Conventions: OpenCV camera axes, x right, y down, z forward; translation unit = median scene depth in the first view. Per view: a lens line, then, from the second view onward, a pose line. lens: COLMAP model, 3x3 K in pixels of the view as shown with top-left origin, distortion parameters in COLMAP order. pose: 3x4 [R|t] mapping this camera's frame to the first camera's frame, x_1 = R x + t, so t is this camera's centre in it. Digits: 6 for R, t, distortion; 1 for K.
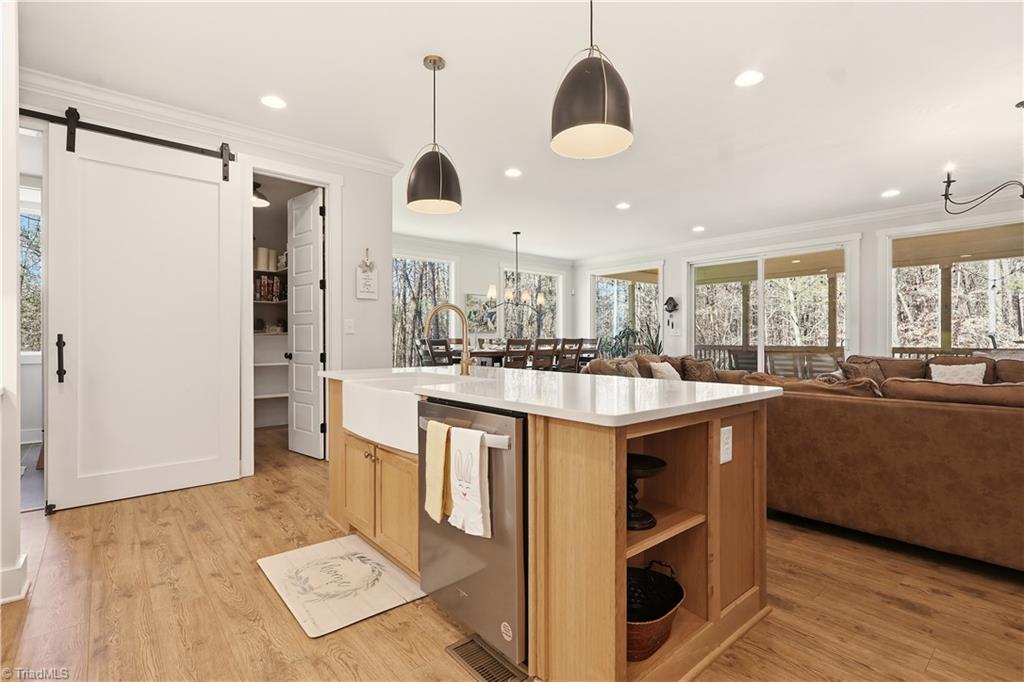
lens RADIAL K [[482.1, 0, 517.0], [0, 482.1, 335.0], [0, 0, 1]] dist [0.010044, -0.000185]
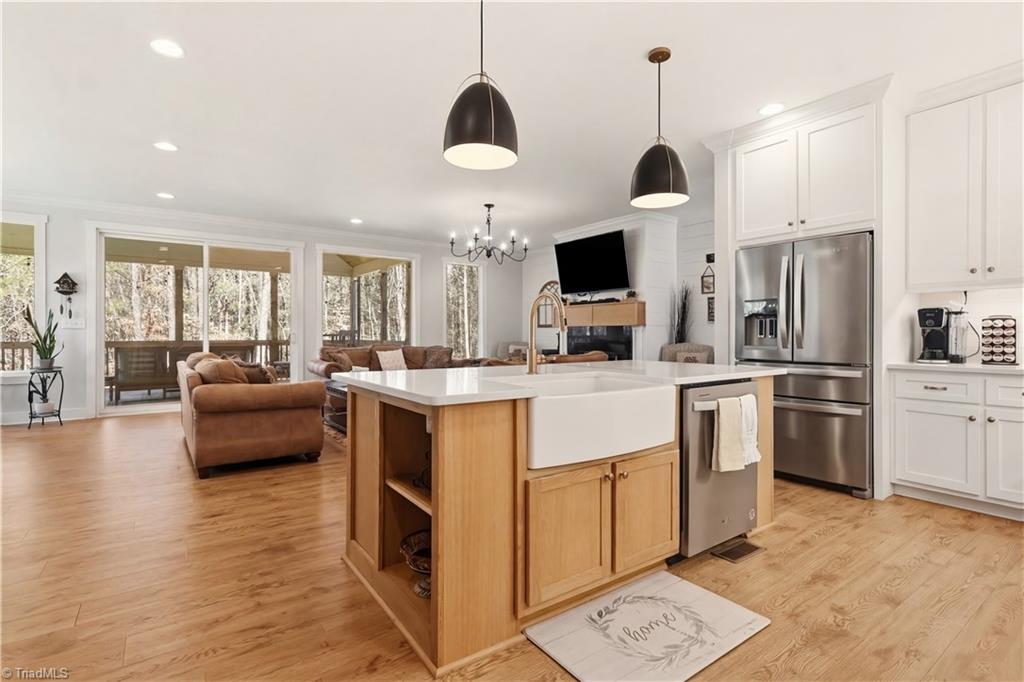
lens RADIAL K [[482.1, 0, 505.4], [0, 482.1, 330.6], [0, 0, 1]] dist [0.010044, -0.000185]
pose [[0.106003, 0.001102, 0.994365, -0.378304], [-0.006782, 0.999977, -0.000386, 0.001022], [-0.994343, -0.006703, 0.106008, 0.363617]]
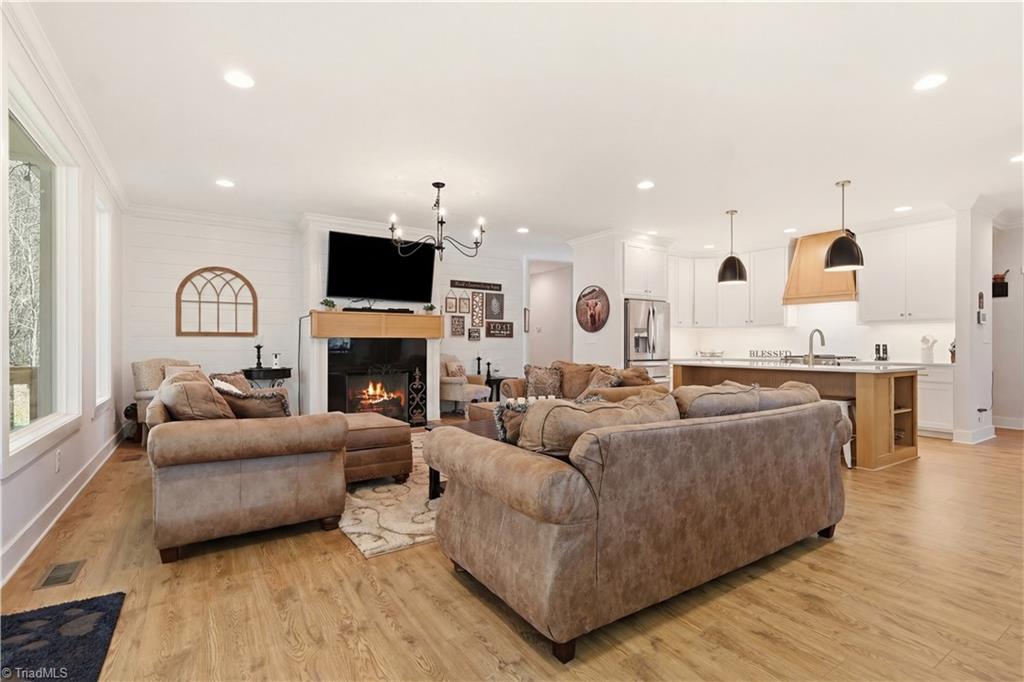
lens RADIAL K [[482.1, 0, 511.8], [0, 482.1, 342.5], [0, 0, 1]] dist [0.010044, -0.000185]
pose [[-0.990685, -0.001373, 0.136164, 0.325299], [-0.002922, 0.999933, -0.011174, 0.007208], [-0.136139, -0.011468, -0.990623, 1.176864]]
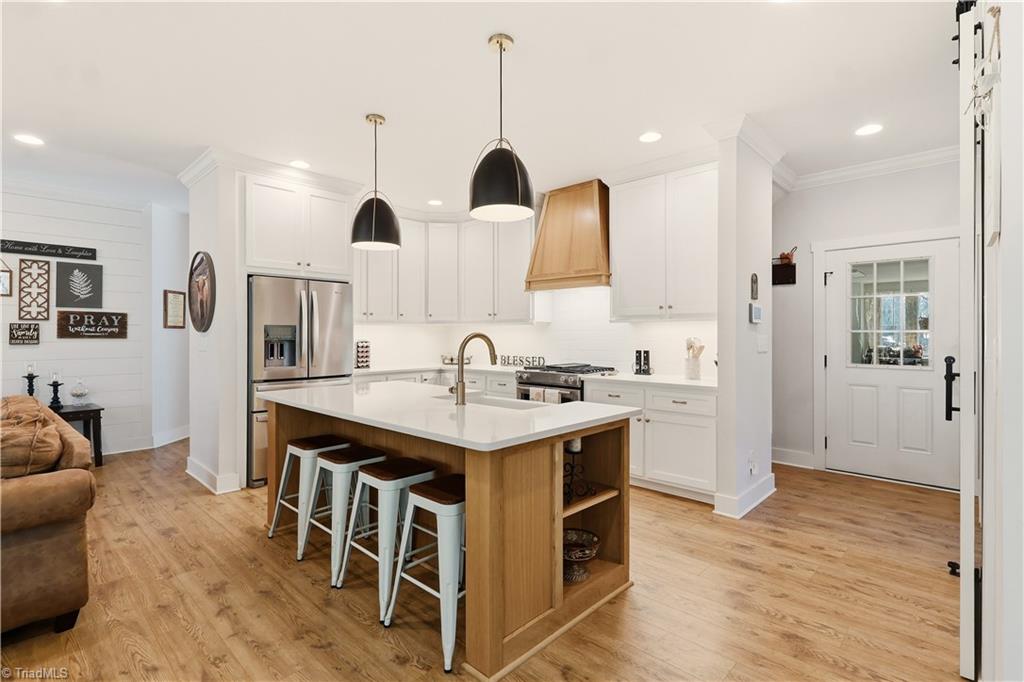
lens RADIAL K [[482.1, 0, 508.8], [0, 482.1, 334.2], [0, 0, 1]] dist [0.010044, -0.000185]
pose [[-0.996145, -0.000797, -0.087713, -0.043486], [-0.000141, 0.999972, -0.007488, -0.020243], [0.087717, -0.007447, -0.996118, 0.747805]]
